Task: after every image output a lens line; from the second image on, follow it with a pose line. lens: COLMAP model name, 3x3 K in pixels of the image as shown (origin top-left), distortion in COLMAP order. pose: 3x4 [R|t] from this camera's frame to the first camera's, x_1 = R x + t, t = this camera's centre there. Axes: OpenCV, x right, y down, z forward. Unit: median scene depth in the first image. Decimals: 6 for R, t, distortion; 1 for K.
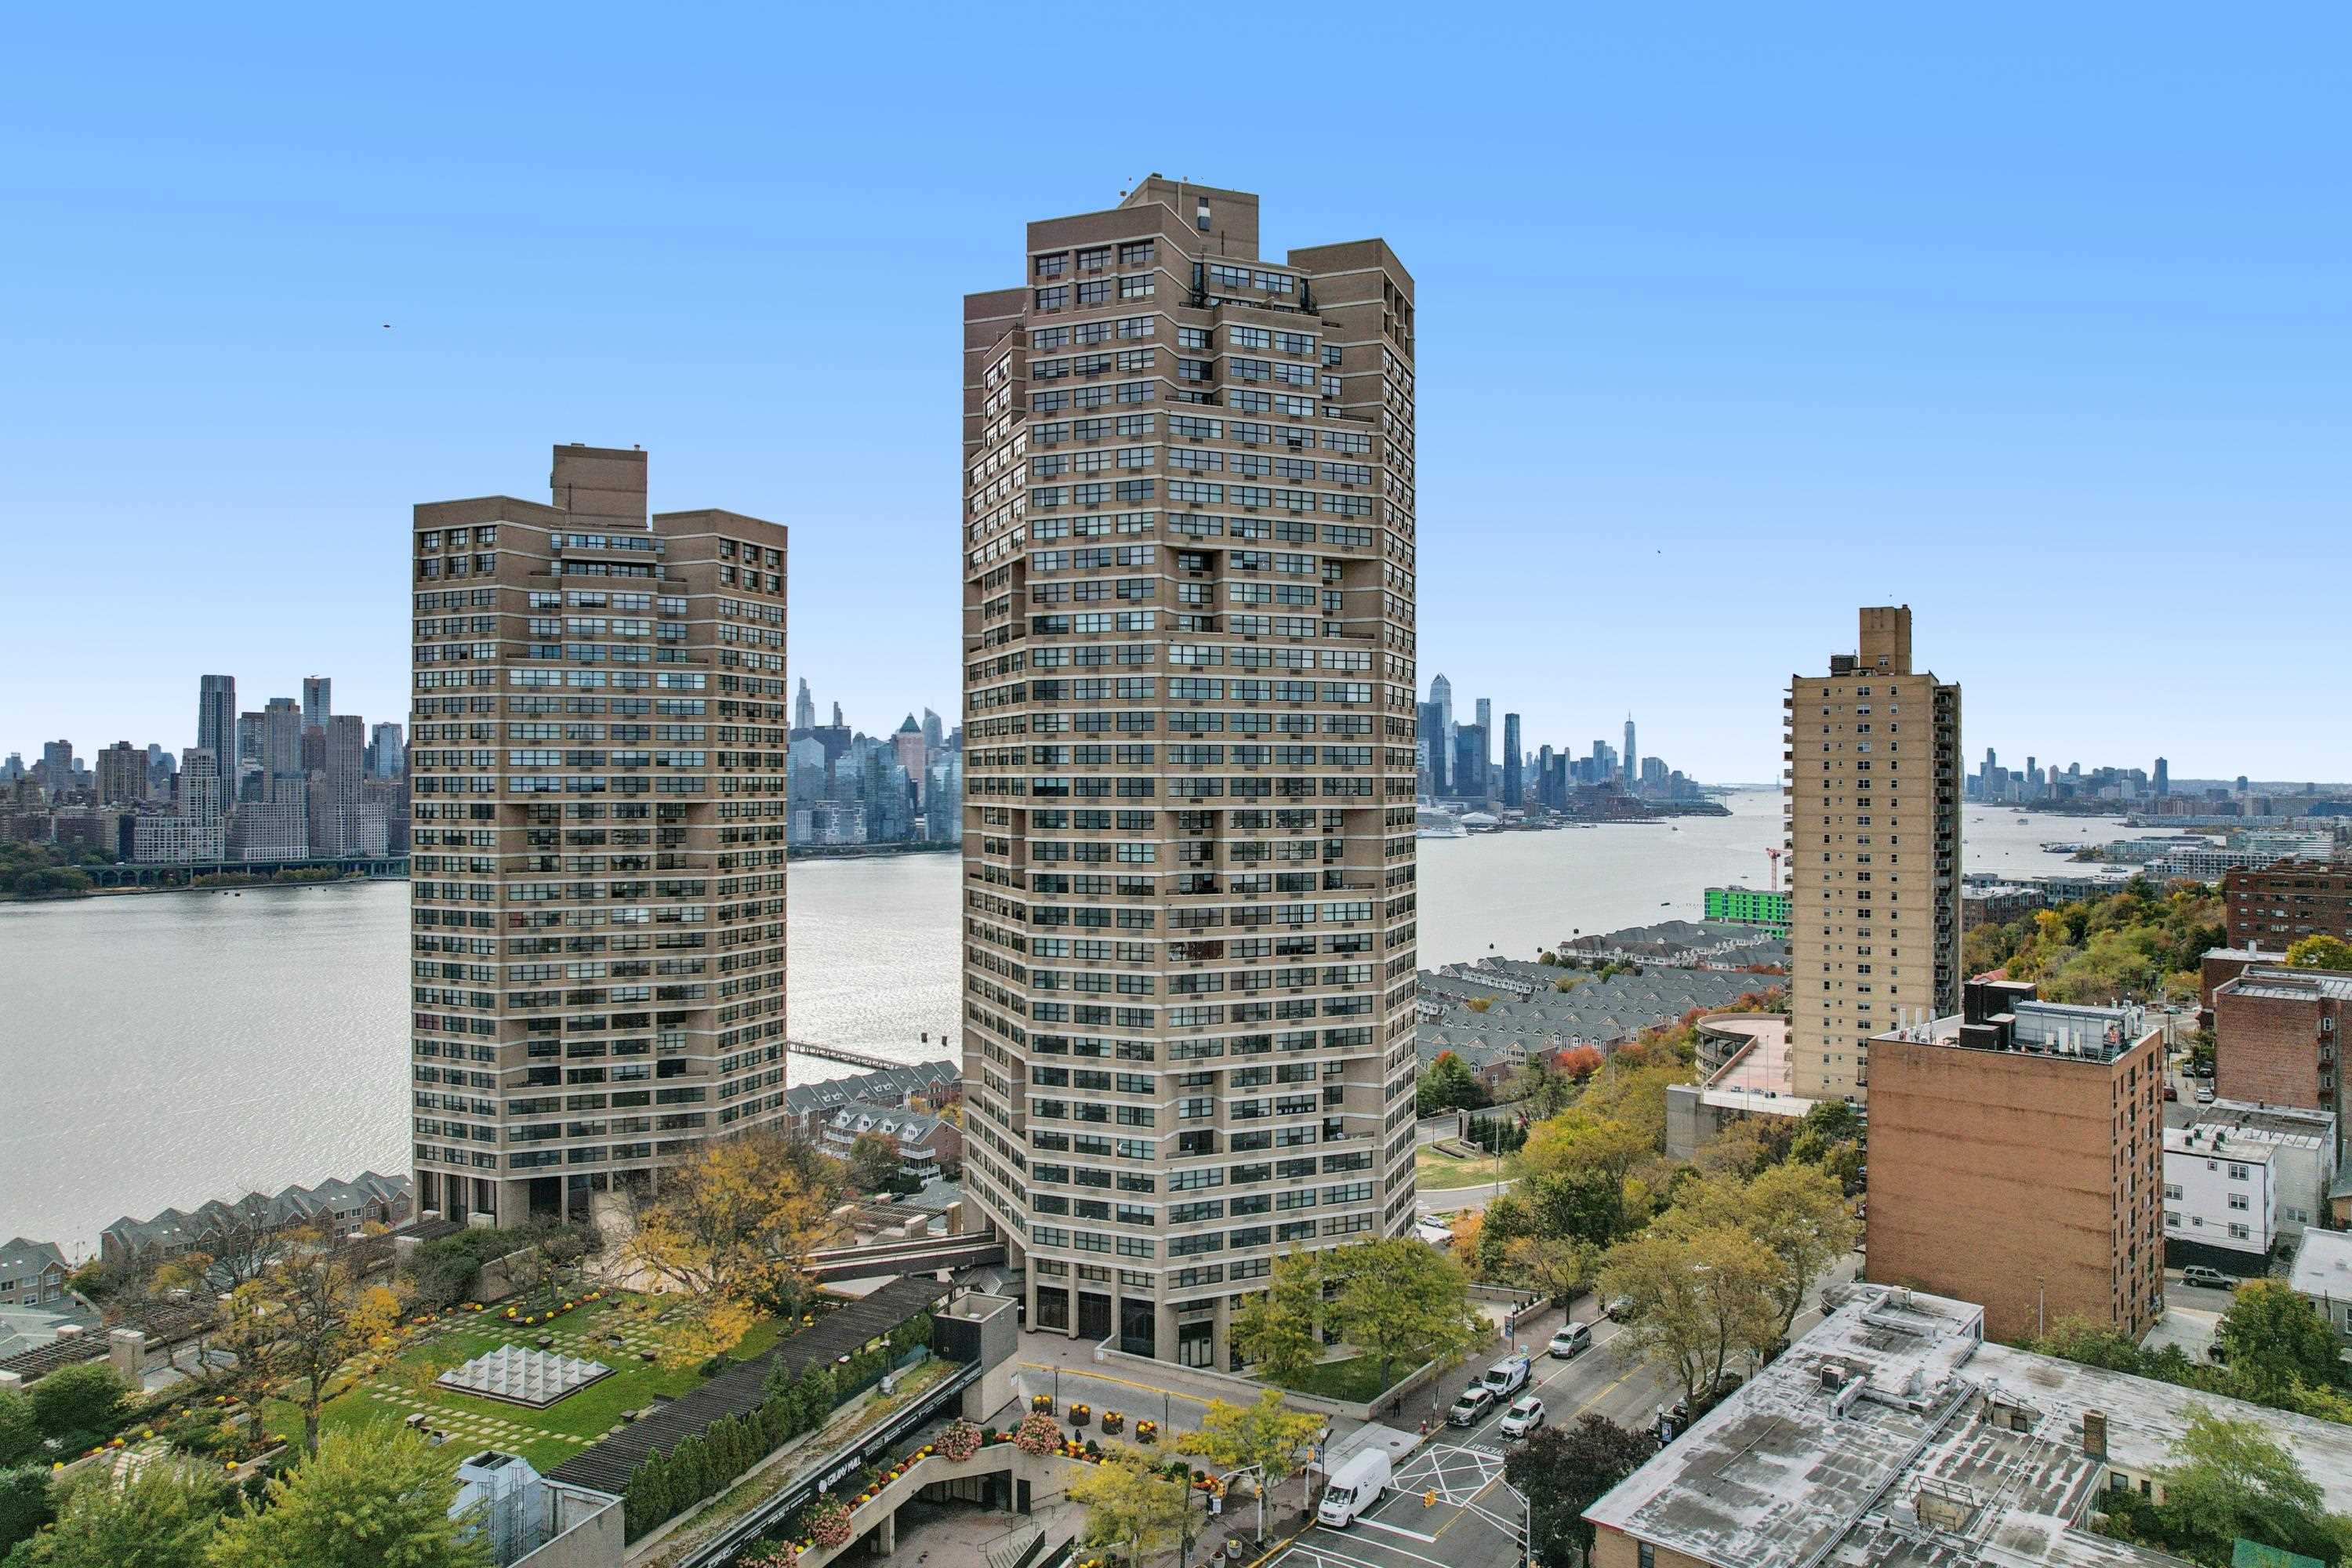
lens RADIAL K [[1500.5, 0, 1176.0], [0, 1500.5, 784.0], [0, 0, 1]] dist [-0.039896, -0.000382]
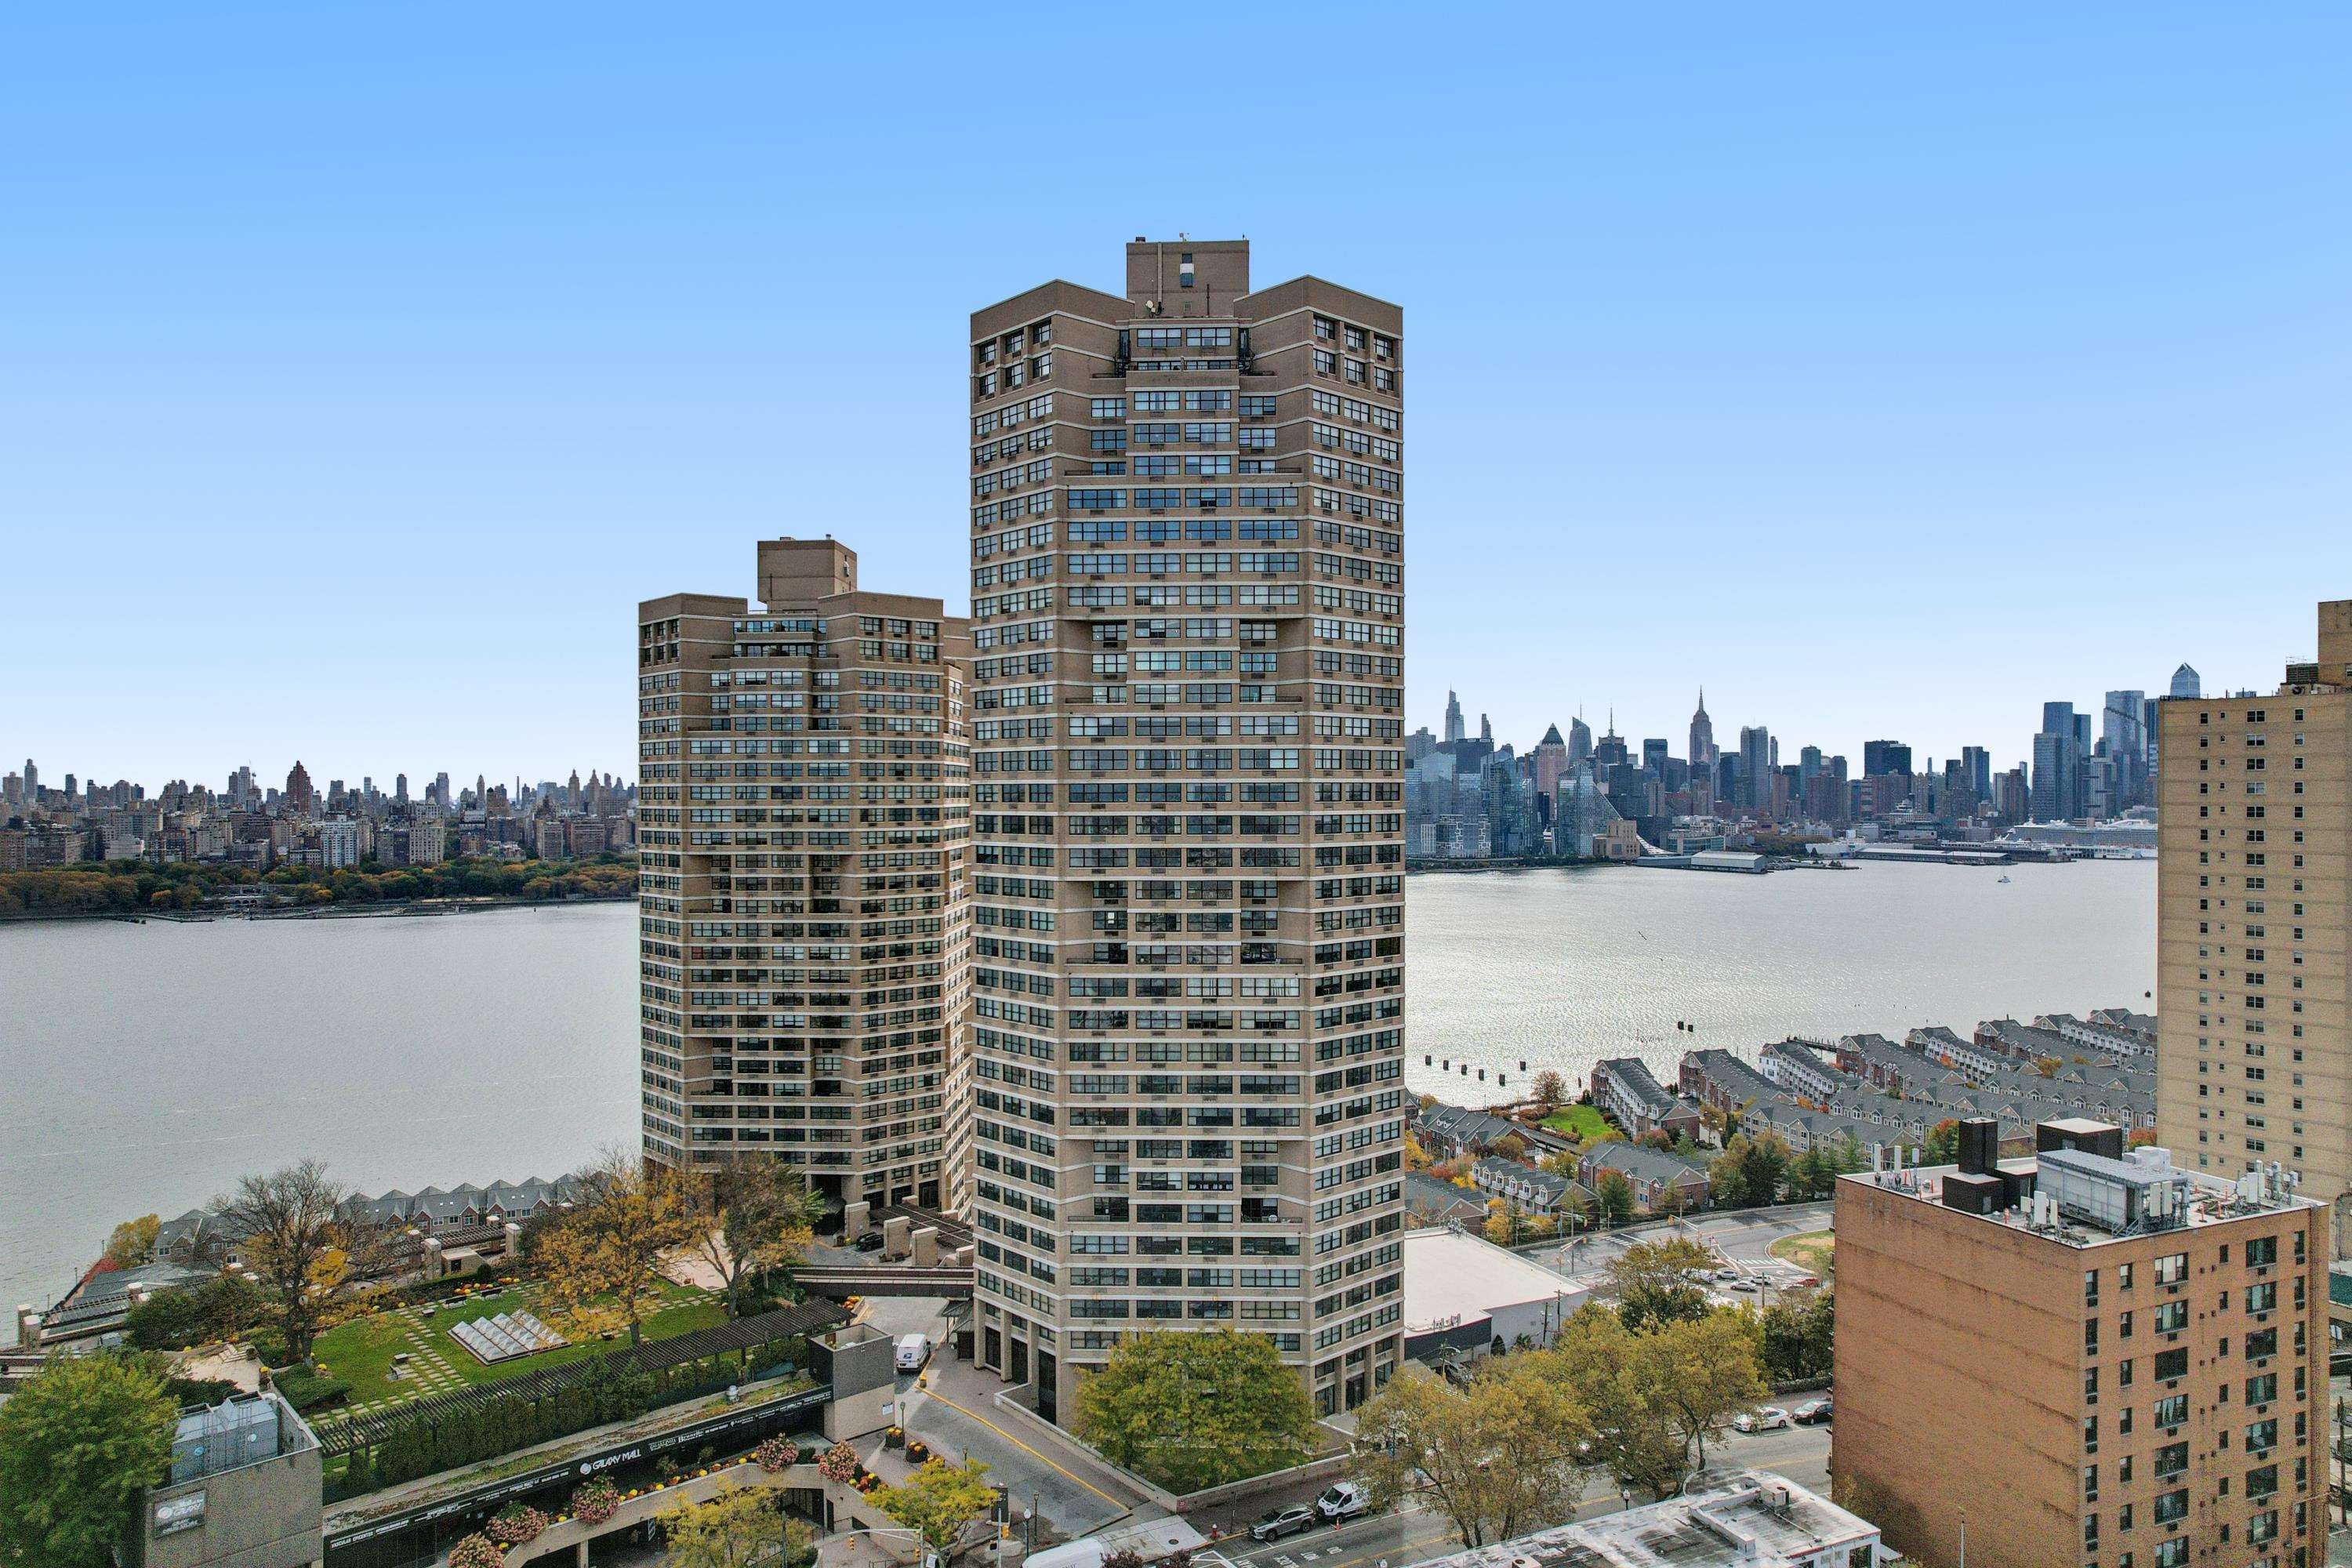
lens RADIAL K [[1506.1, 0, 1173.9], [0, 1506.1, 817.6], [0, 0, 1]] dist [-0.039898, 0.002272]
pose [[0.904136, 0.003925, -0.427228, 0.428393], [0.002829, 0.999881, 0.015172, -0.034872], [0.427236, -0.014926, 0.904017, 0.094051]]
